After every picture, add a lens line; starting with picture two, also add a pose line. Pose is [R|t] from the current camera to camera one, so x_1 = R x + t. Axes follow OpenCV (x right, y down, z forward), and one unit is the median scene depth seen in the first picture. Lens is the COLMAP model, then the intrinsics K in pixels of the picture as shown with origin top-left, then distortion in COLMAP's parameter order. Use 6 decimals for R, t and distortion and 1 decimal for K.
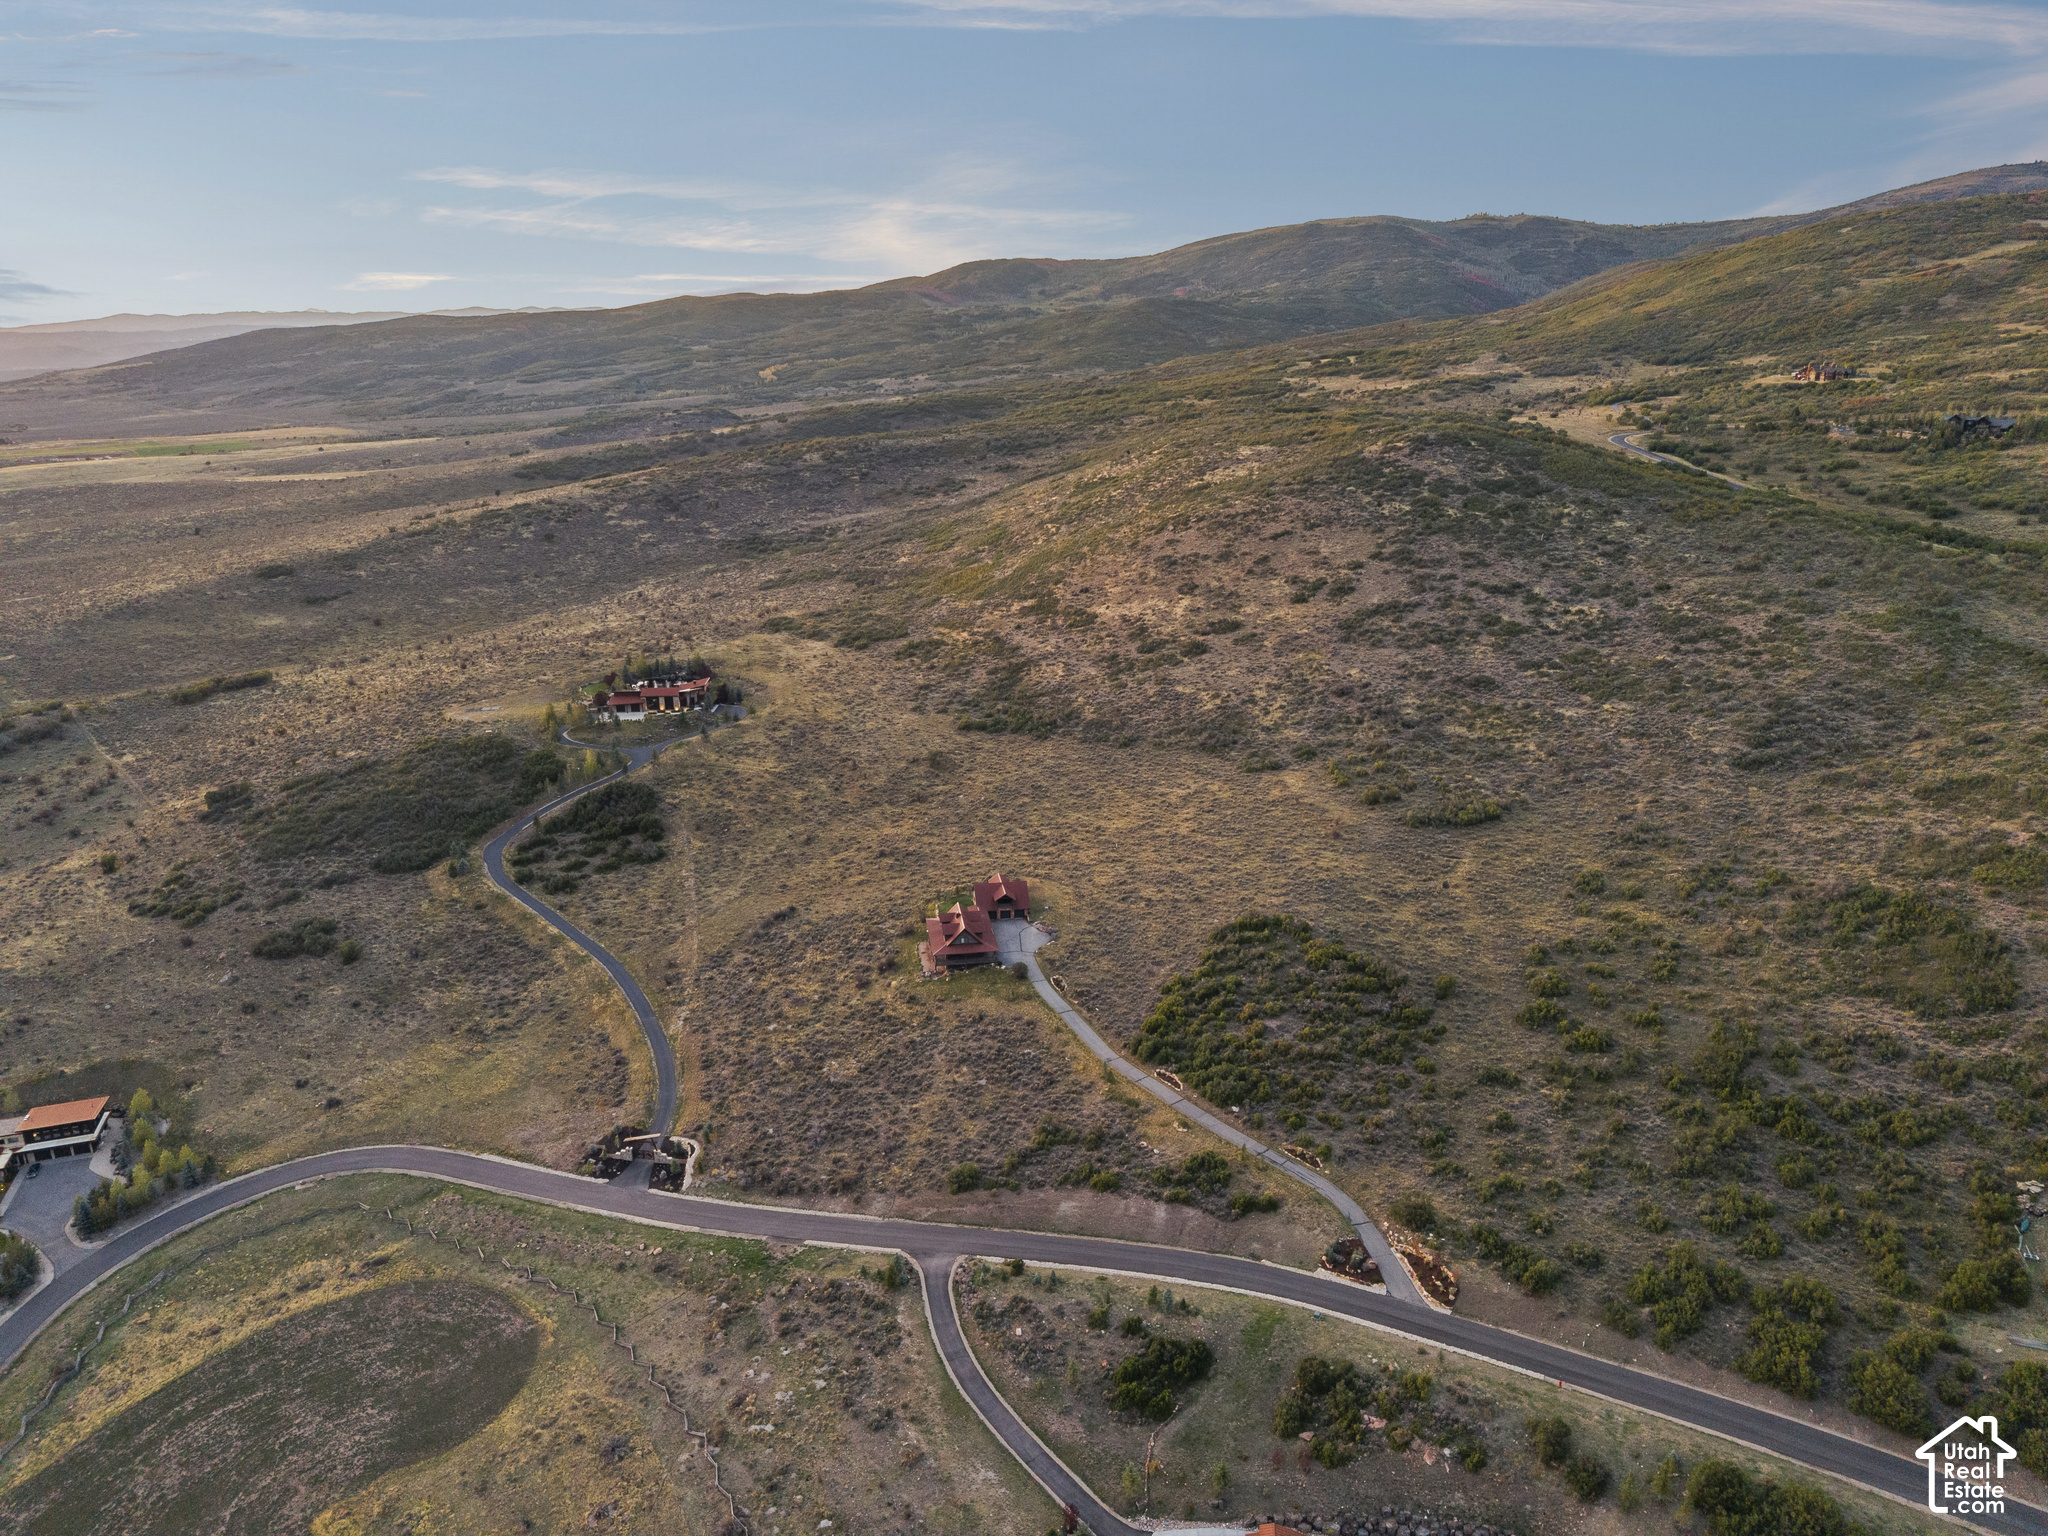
lens RADIAL K [[1391.5, 0, 1014.9], [0, 1391.5, 744.5], [0, 0, 1]] dist [0.022212, -0.033391]
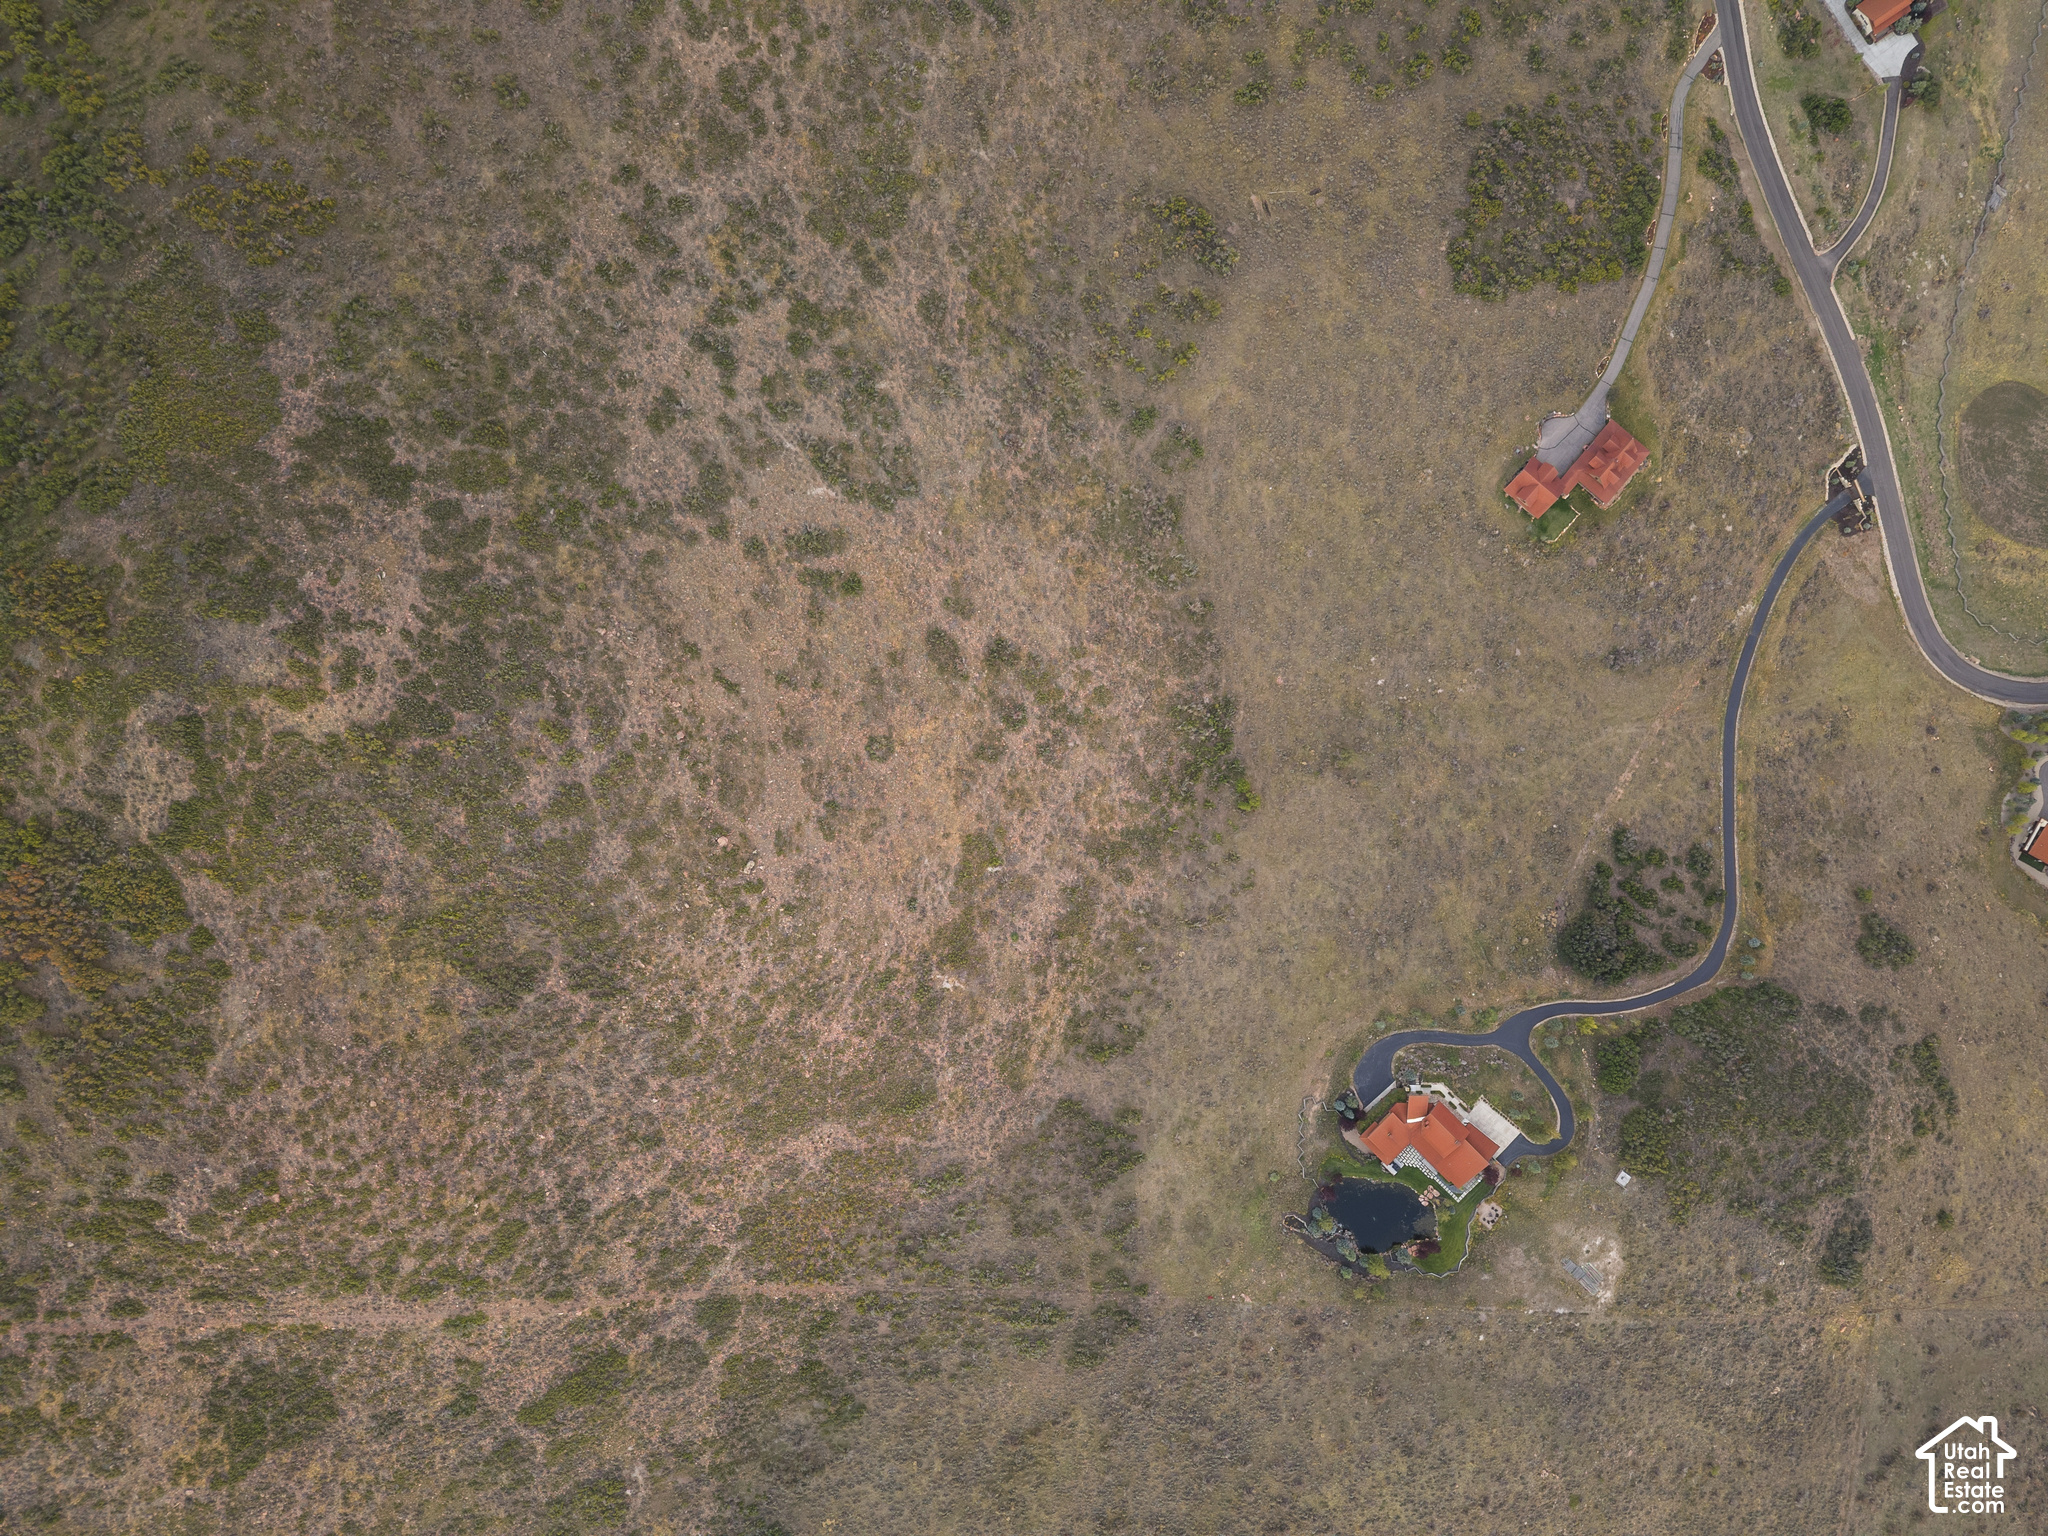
lens RADIAL K [[1434.3, 0, 1026.5], [0, 1434.3, 773.3], [0, 0, 1]] dist [0.031873, -0.039736]
pose [[-0.662346, -0.749090, -0.012761, 0.095230], [0.200048, -0.193245, 0.960540, -1.048589], [-0.721997, 0.633657, 0.277849, 0.970647]]
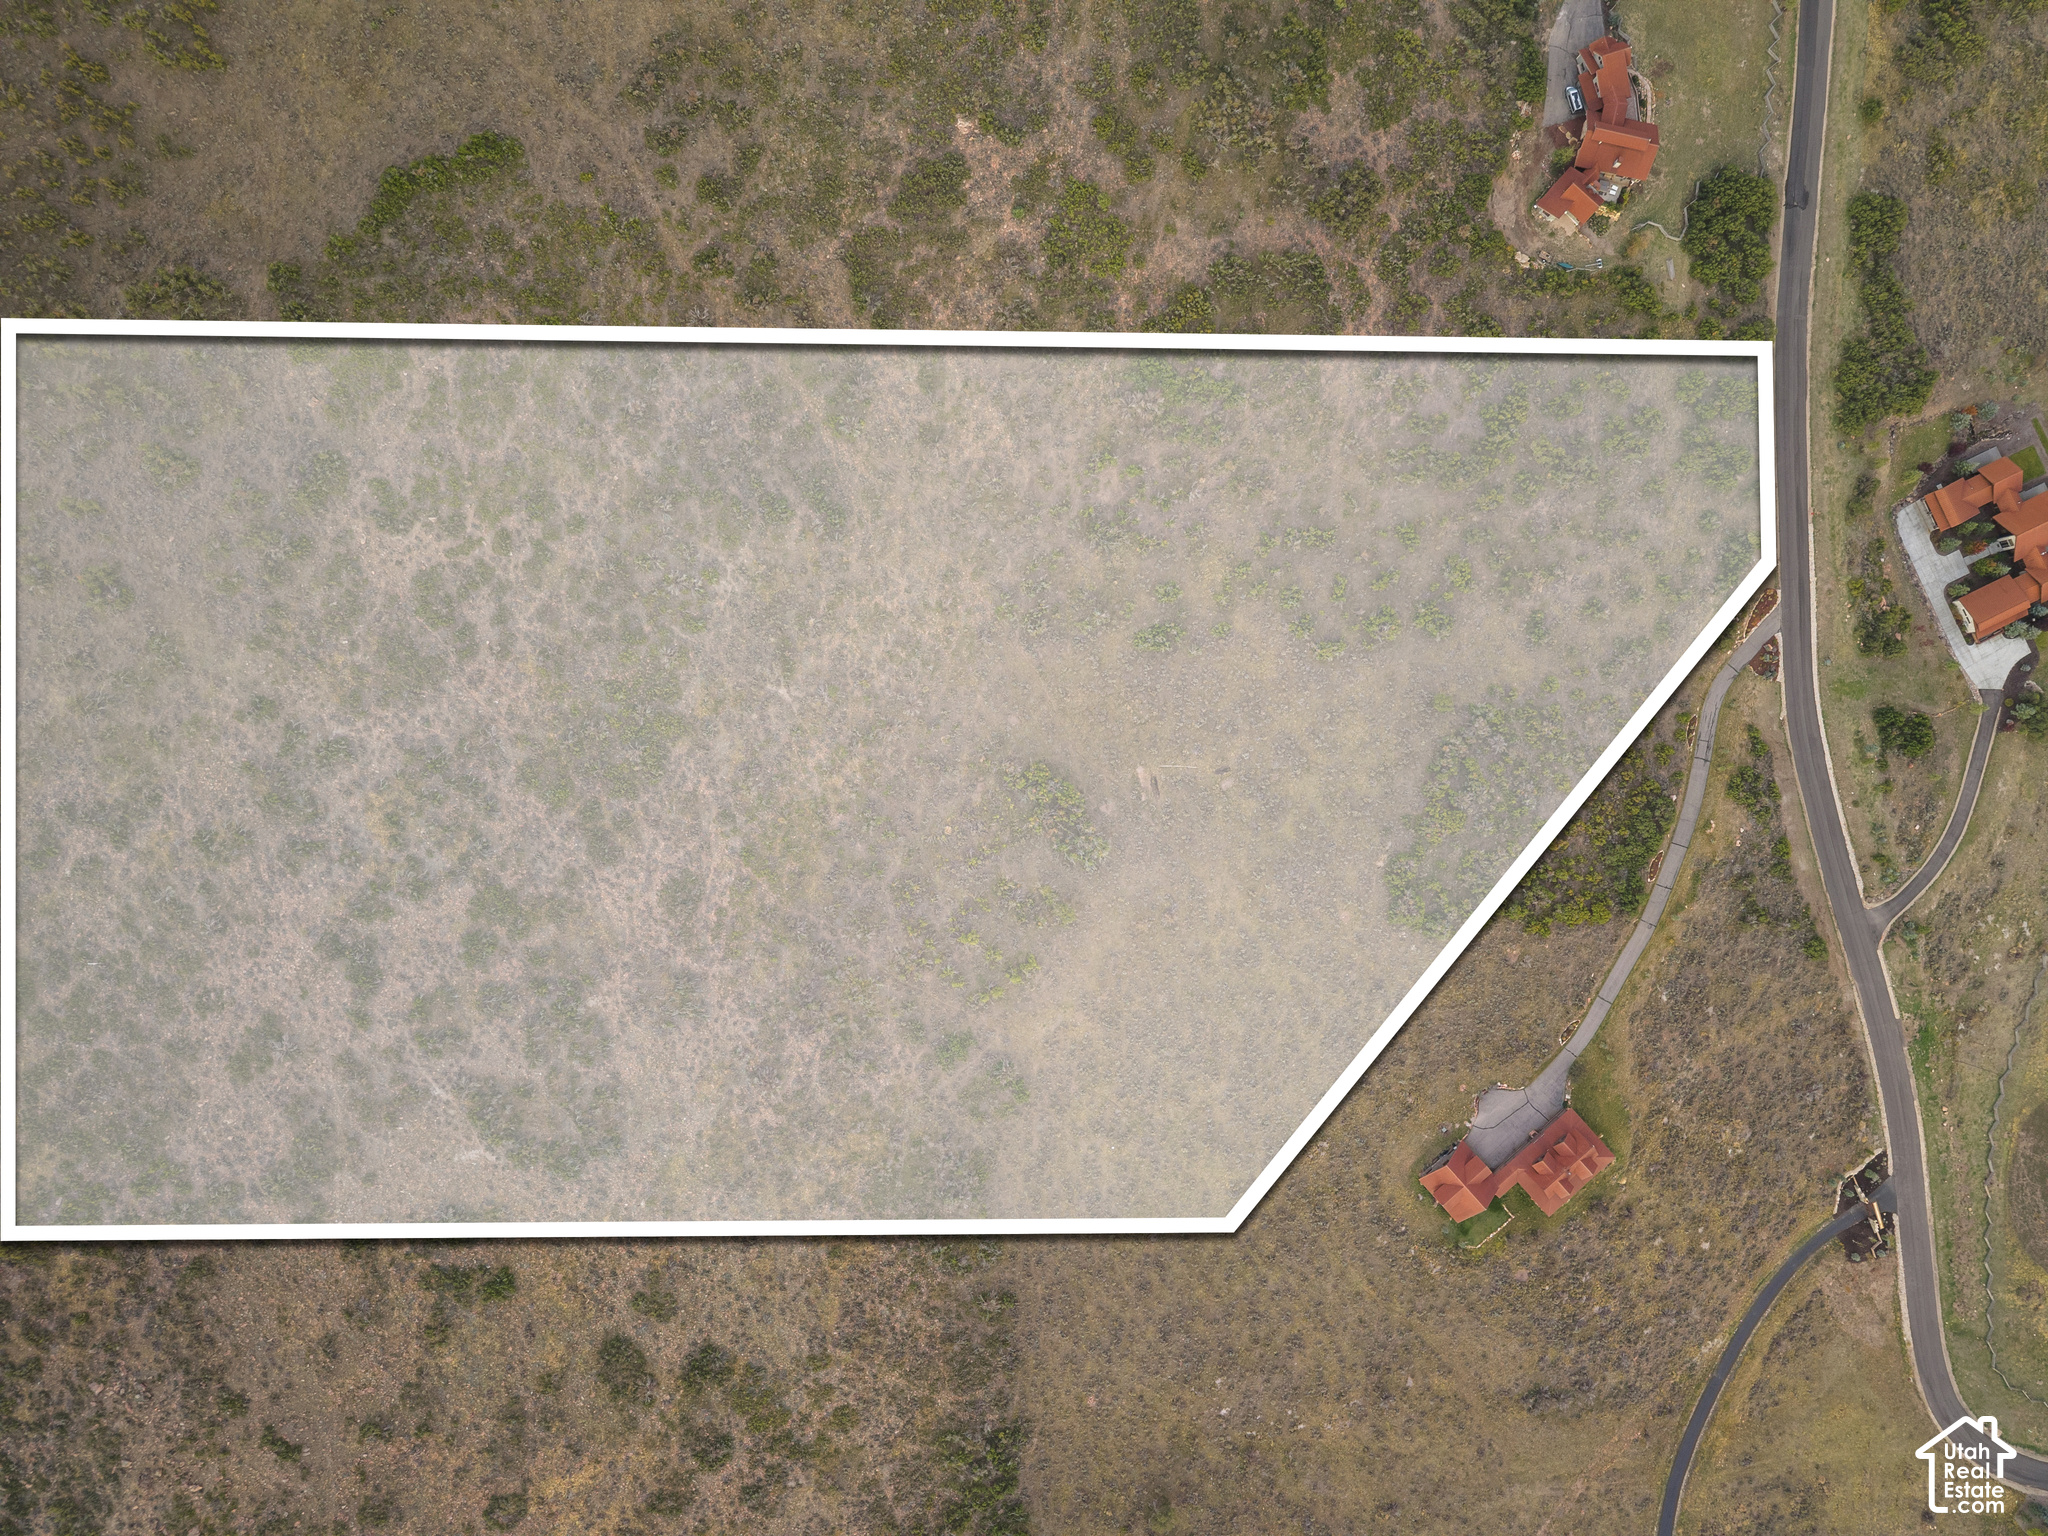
lens RADIAL K [[1434.3, 0, 1026.5], [0, 1434.3, 773.3], [0, 0, 1]] dist [0.031873, -0.039736]
pose [[-0.550929, -0.834465, -0.012007, 0.329089], [0.220057, -0.159133, 0.962420, -0.707462], [-0.805017, 0.527583, 0.271301, 0.714492]]
